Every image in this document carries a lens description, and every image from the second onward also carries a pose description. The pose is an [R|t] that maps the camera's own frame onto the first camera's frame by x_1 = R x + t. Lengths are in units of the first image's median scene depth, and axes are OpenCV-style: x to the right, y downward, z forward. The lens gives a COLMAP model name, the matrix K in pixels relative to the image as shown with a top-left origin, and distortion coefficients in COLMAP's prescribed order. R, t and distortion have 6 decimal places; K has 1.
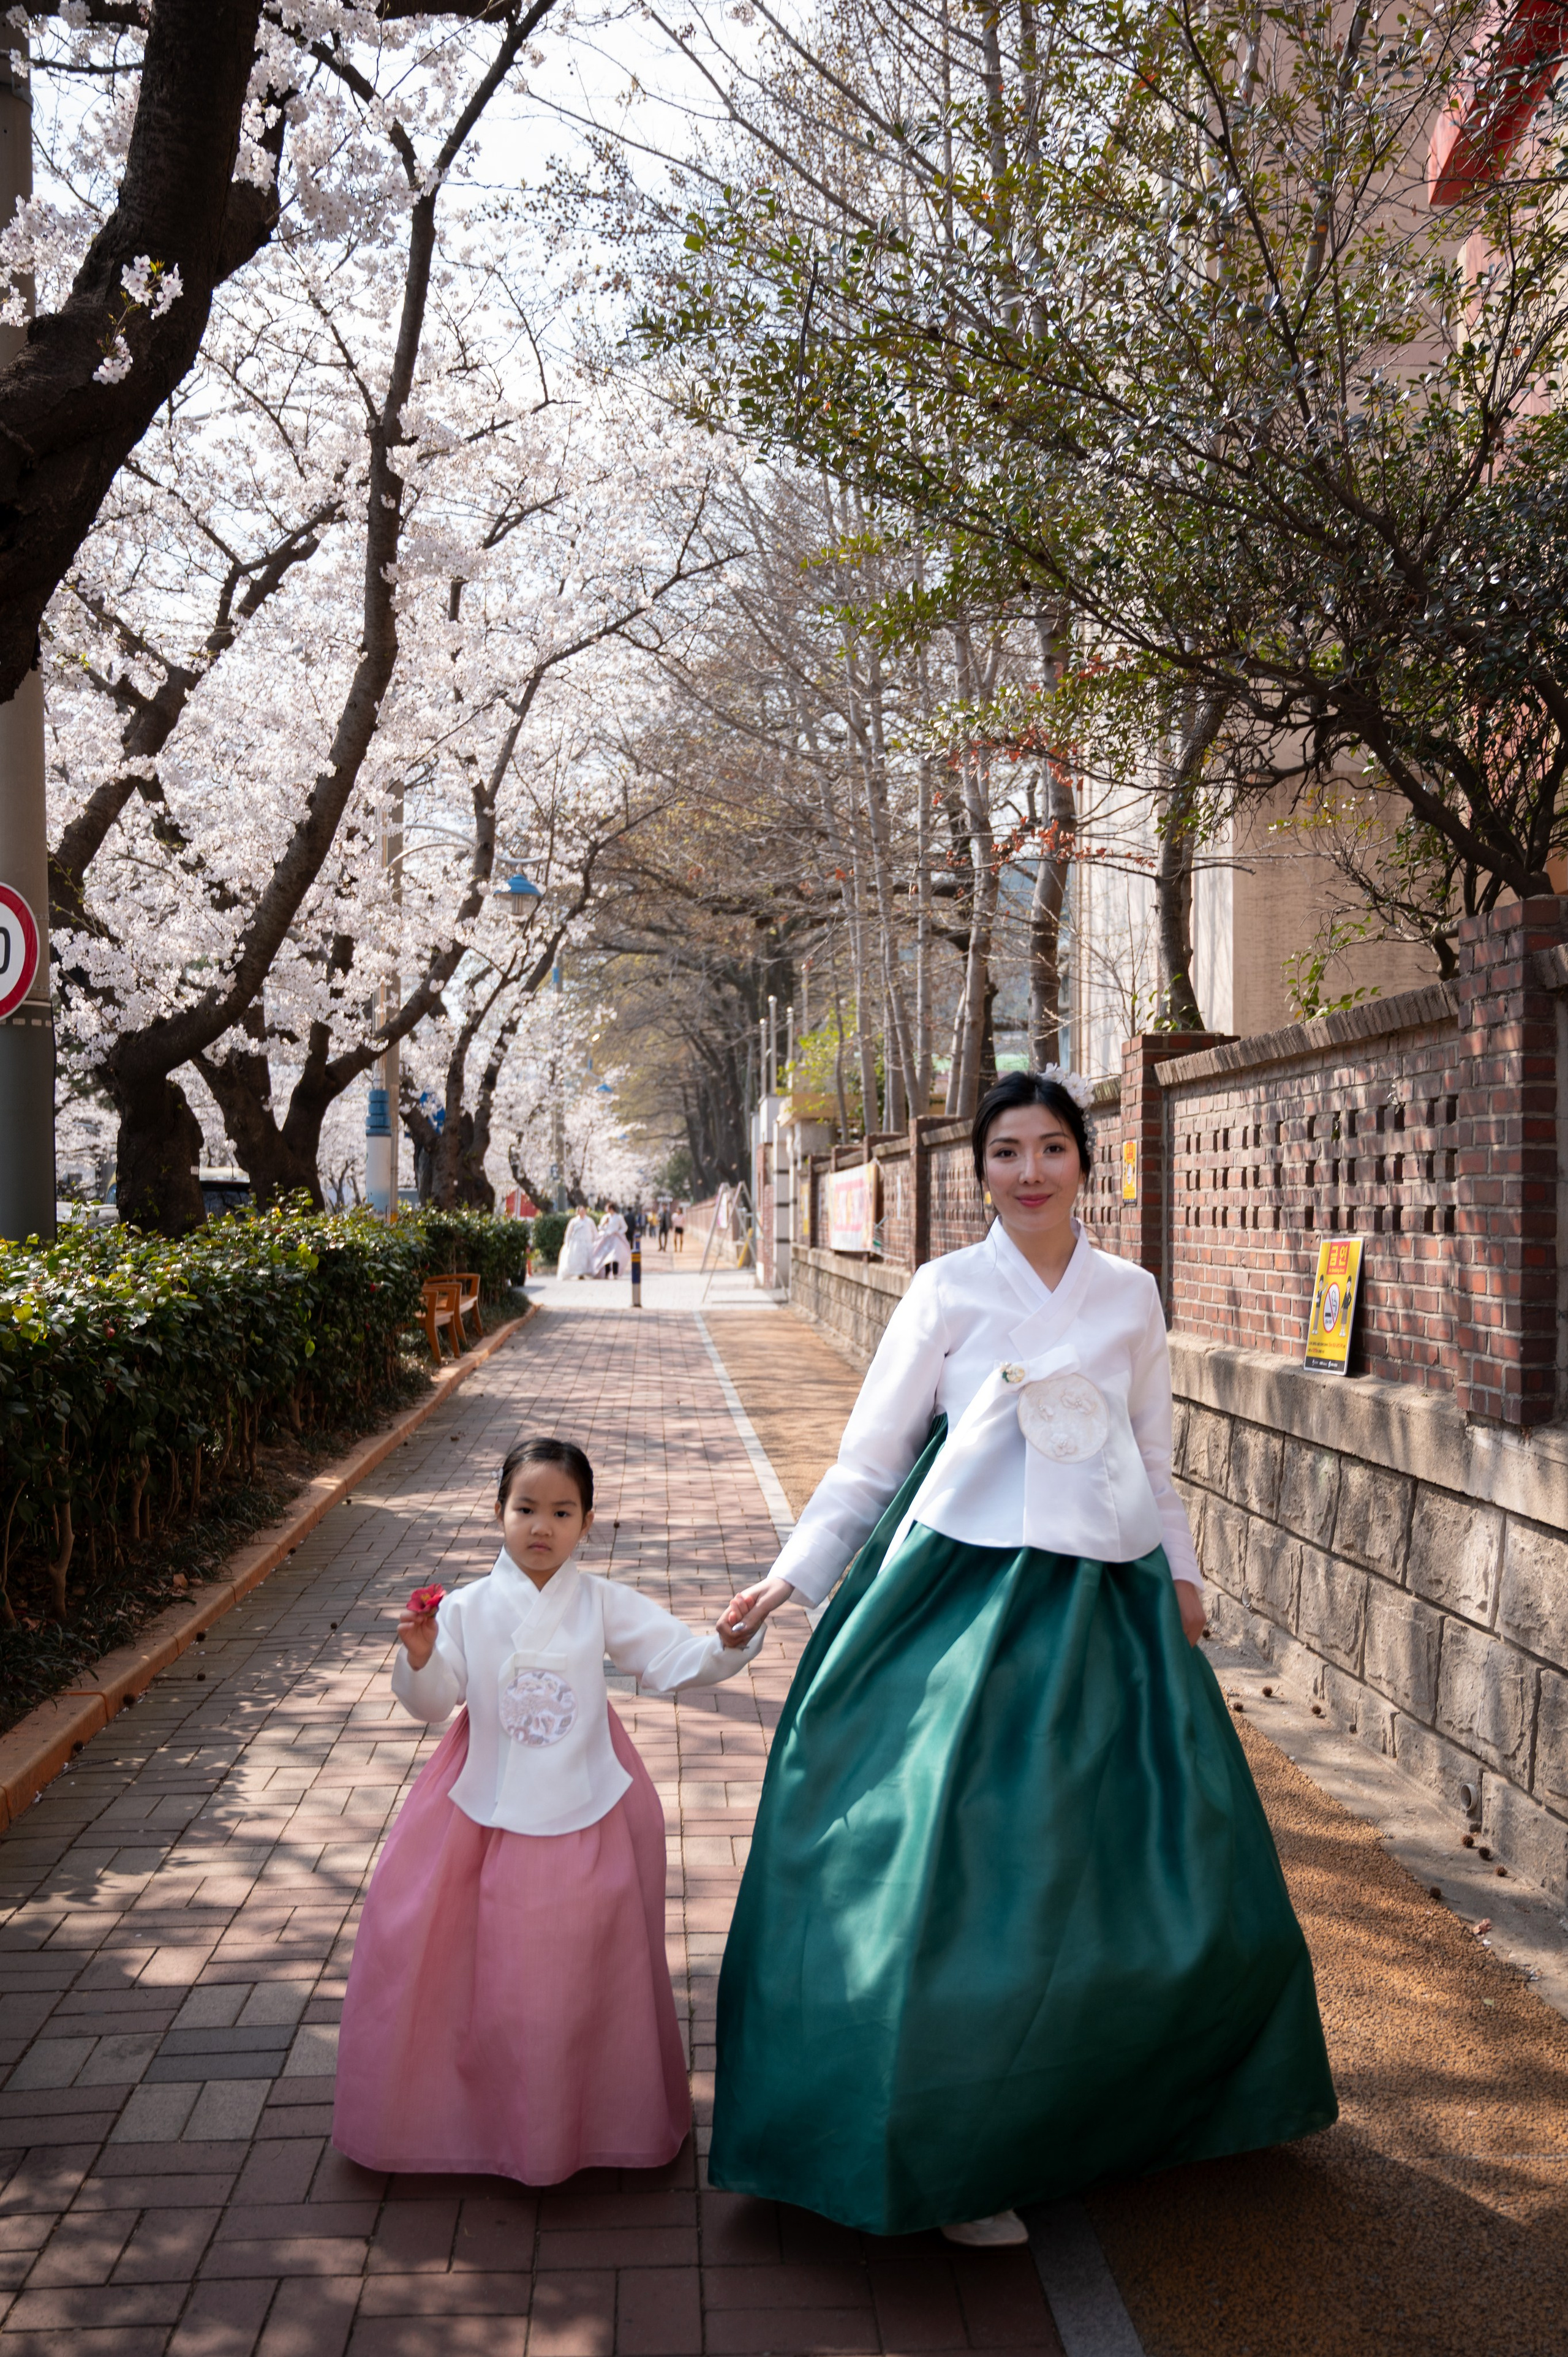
lens RADIAL K [[2213.1, 0, 788.6], [0, 2213.1, 1223.4], [0, 0, 1]] dist [-0.015384, -0.005840]
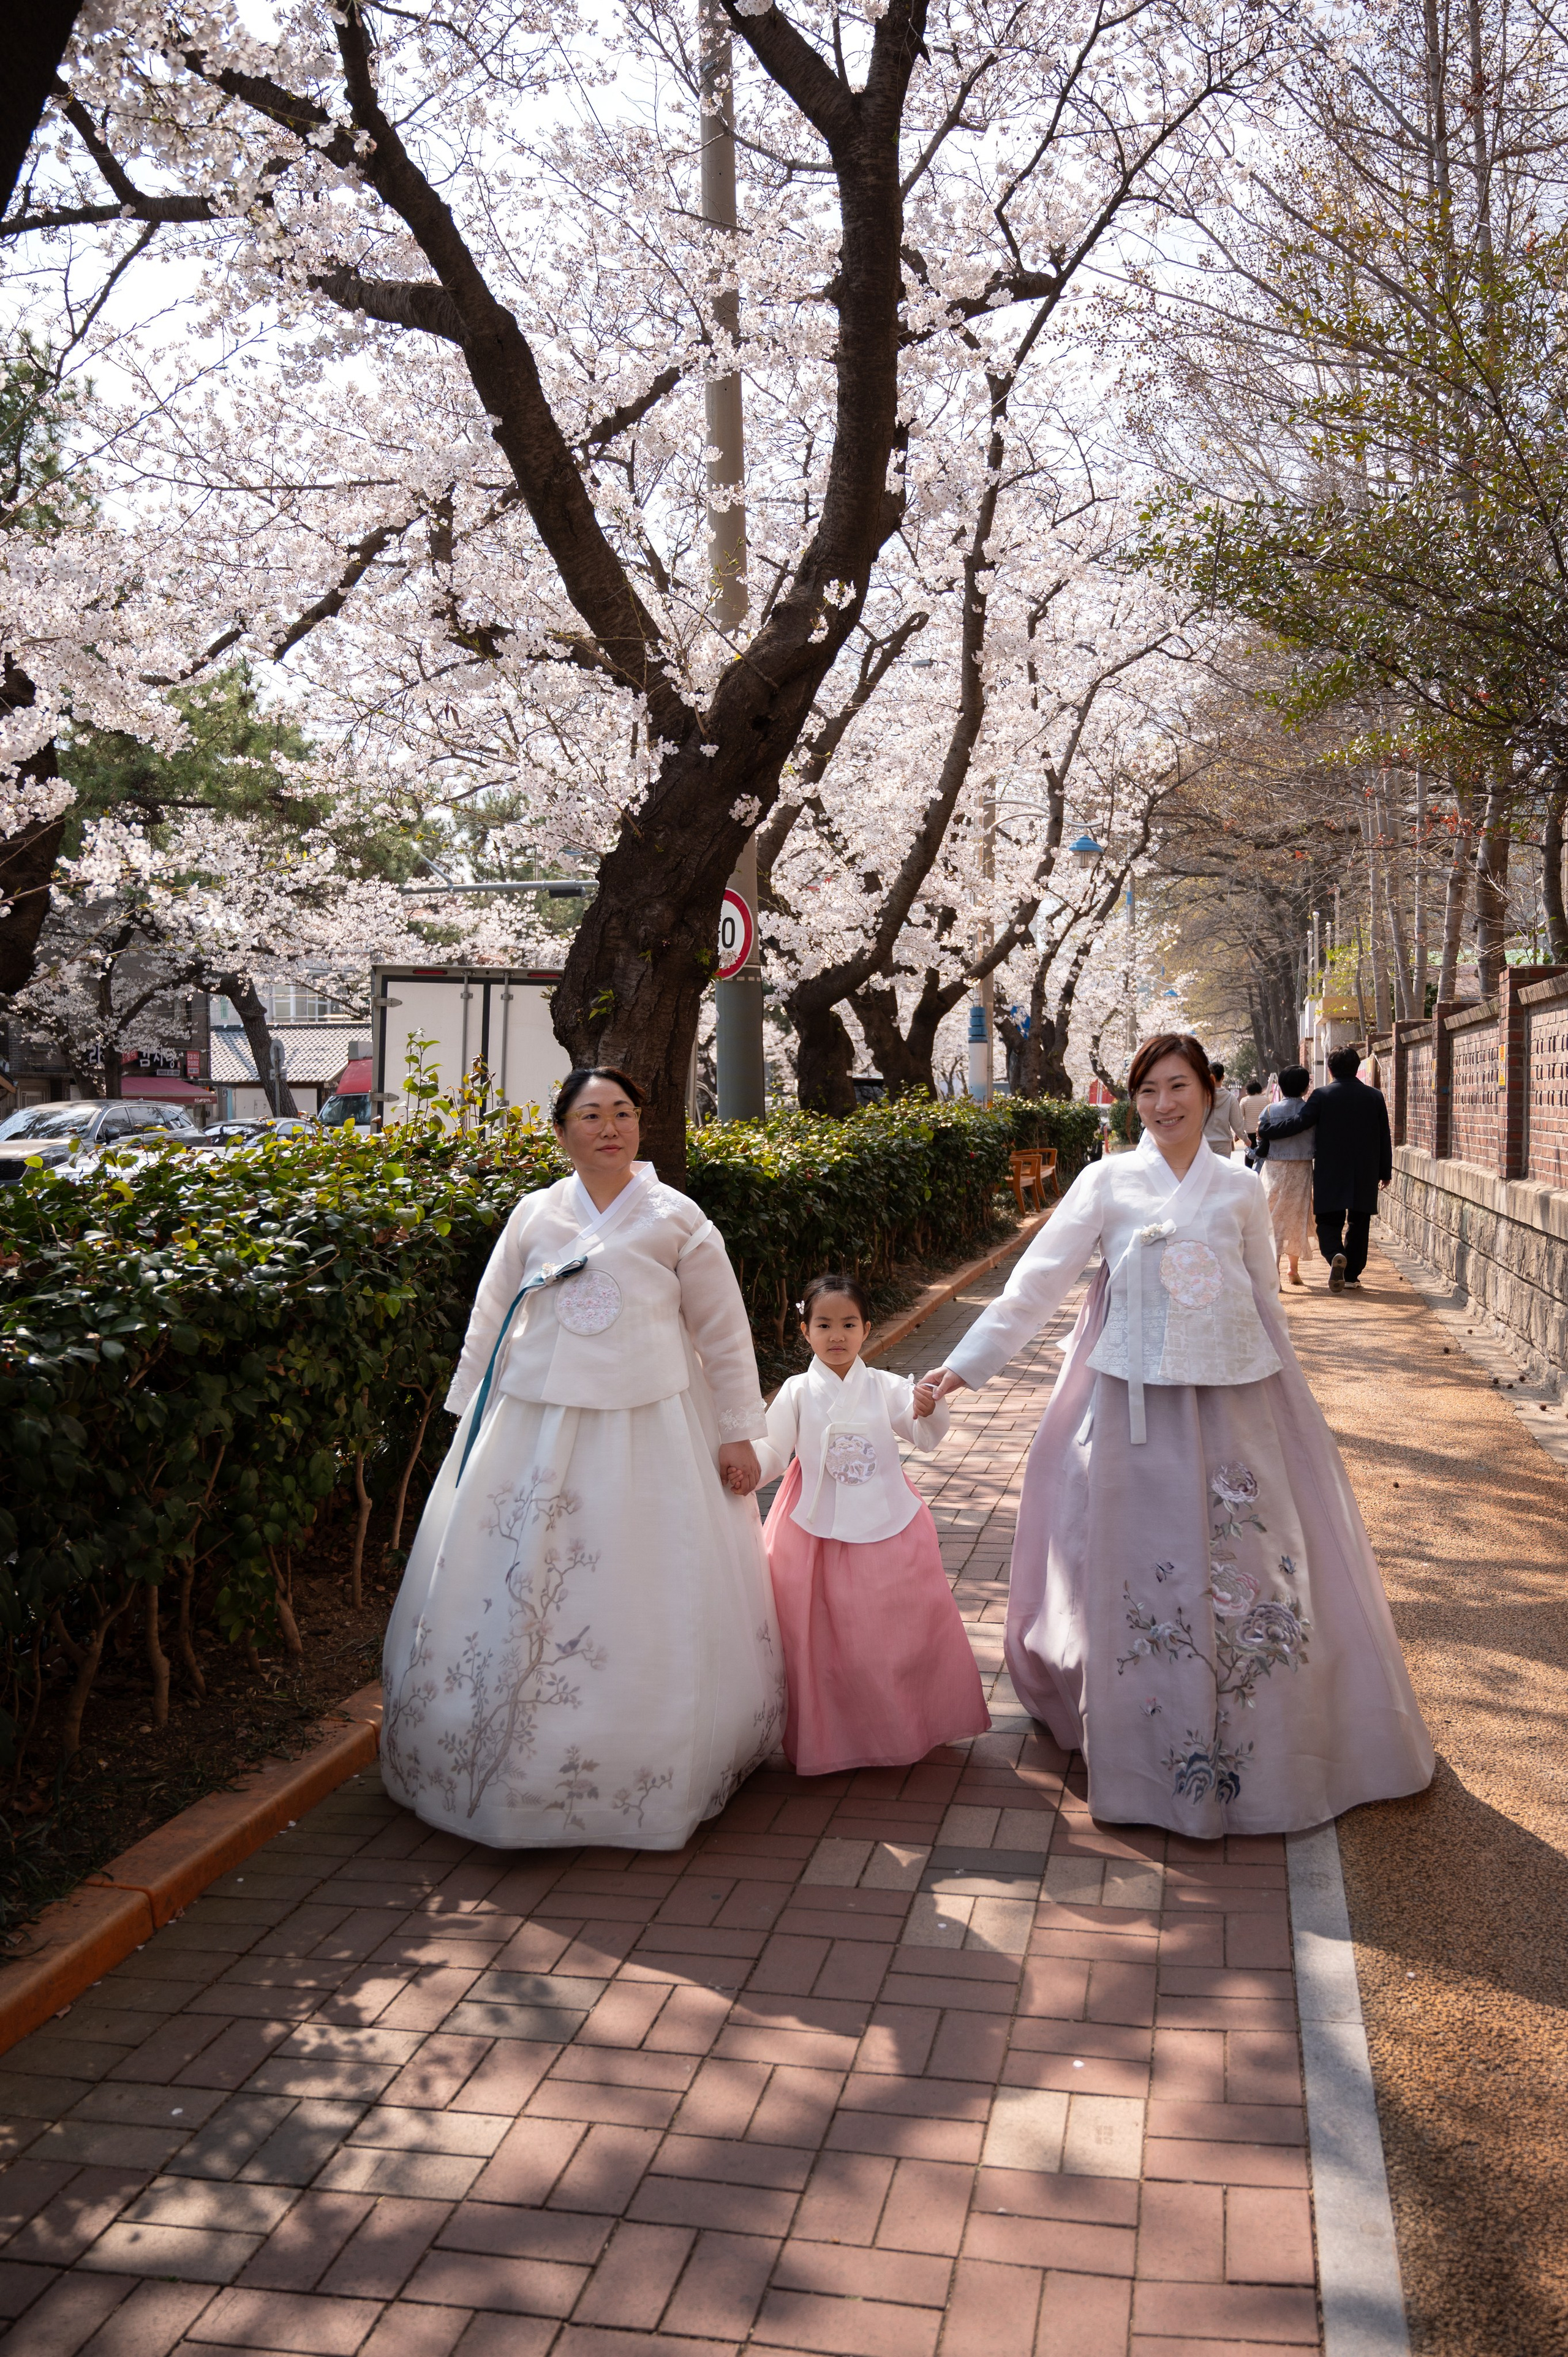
lens RADIAL K [[2004.9, 0, 784.0], [0, 2004.9, 1178.5], [0, 0, 1]] dist [-0.004033, -0.000415]
pose [[0.960030, 0.000879, -0.279896, 0.041838], [0.008688, 0.999420, 0.032938, 0.001010], [0.279763, -0.034053, 0.959465, -0.197553]]
